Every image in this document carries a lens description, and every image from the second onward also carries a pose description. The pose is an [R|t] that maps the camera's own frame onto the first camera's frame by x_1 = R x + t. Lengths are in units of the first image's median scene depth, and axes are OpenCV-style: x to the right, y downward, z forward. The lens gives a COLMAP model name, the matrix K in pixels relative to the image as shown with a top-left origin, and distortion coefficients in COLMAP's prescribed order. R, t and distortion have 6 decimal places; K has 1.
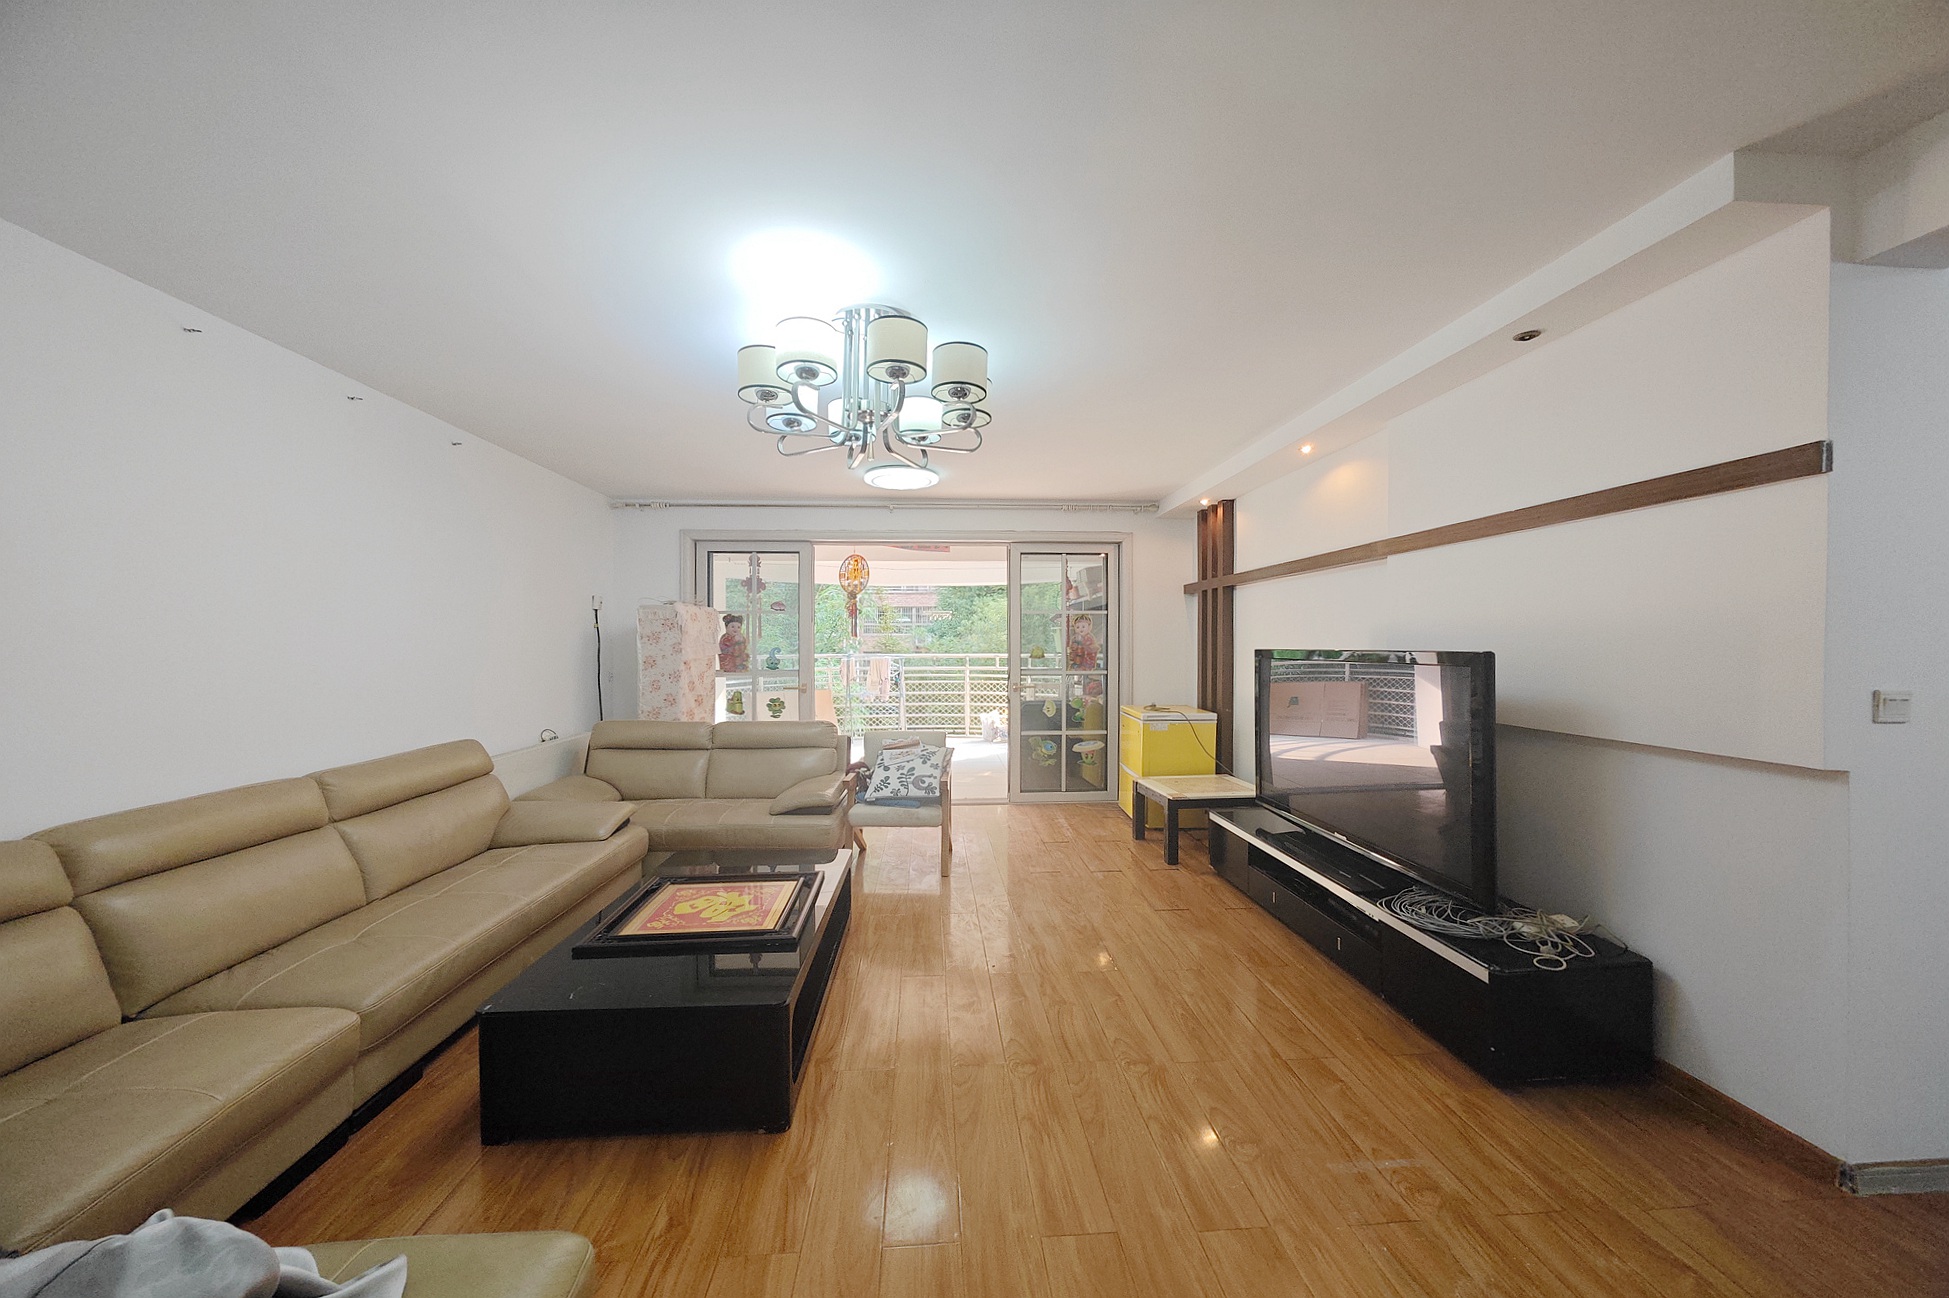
lens RADIAL K [[681.9, 0, 975.5], [0, 681.9, 643.3], [0, 0, 1]] dist [-0.001848, 0.003852]
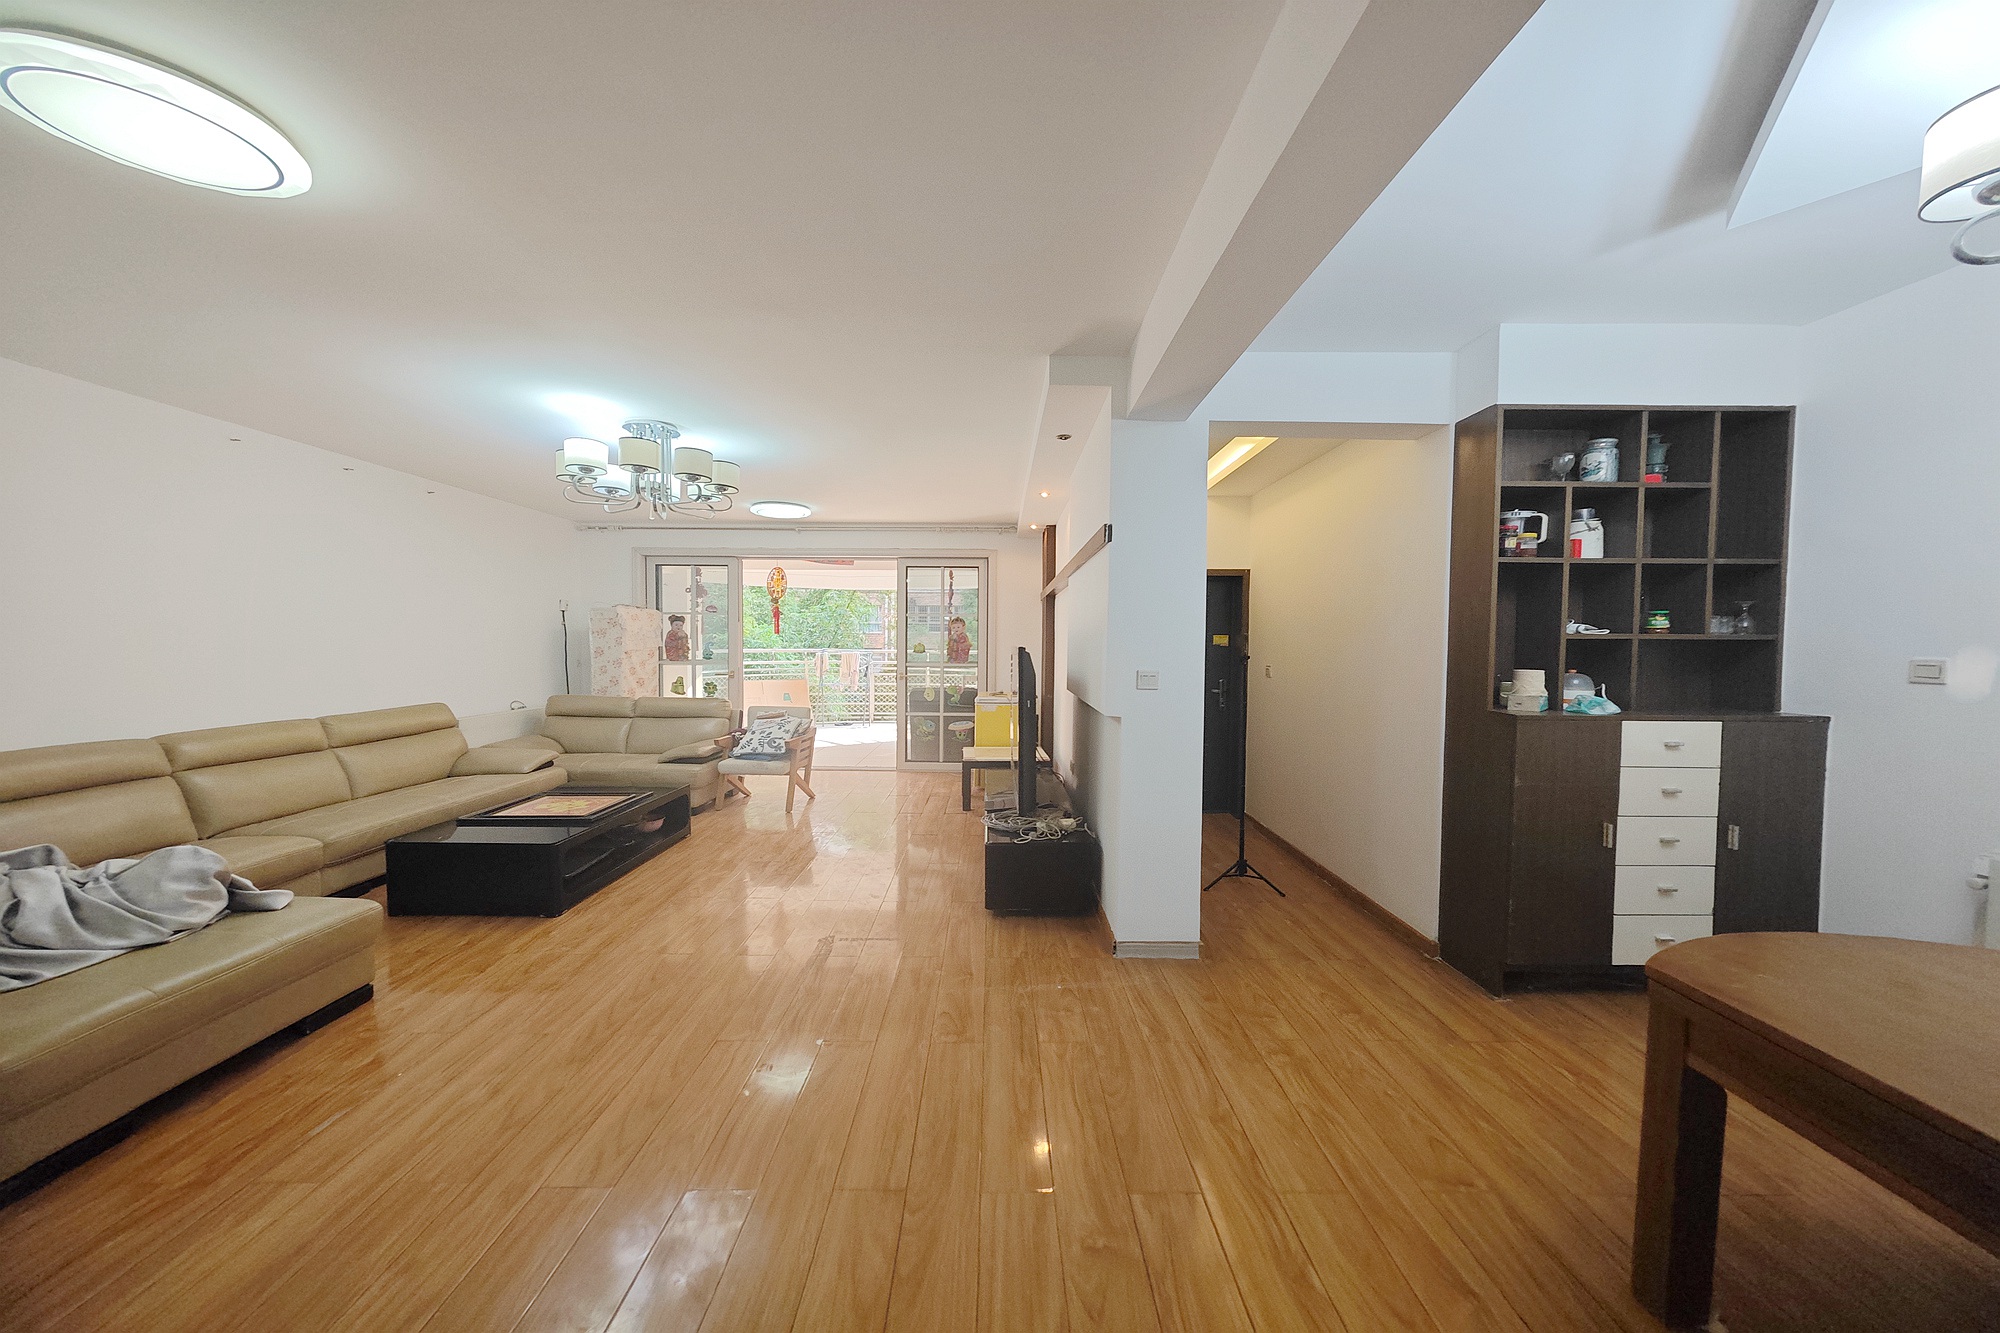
lens RADIAL K [[684.9, 0, 1000.0], [0, 684.9, 666.5], [0, 0, 1]] dist [0.012412, -0.000070]
pose [[0.997483, 0.012550, -0.069782, 0.409047], [-0.010067, 0.999307, 0.035827, 0.001094], [0.070184, -0.035034, 0.996919, -0.275901]]
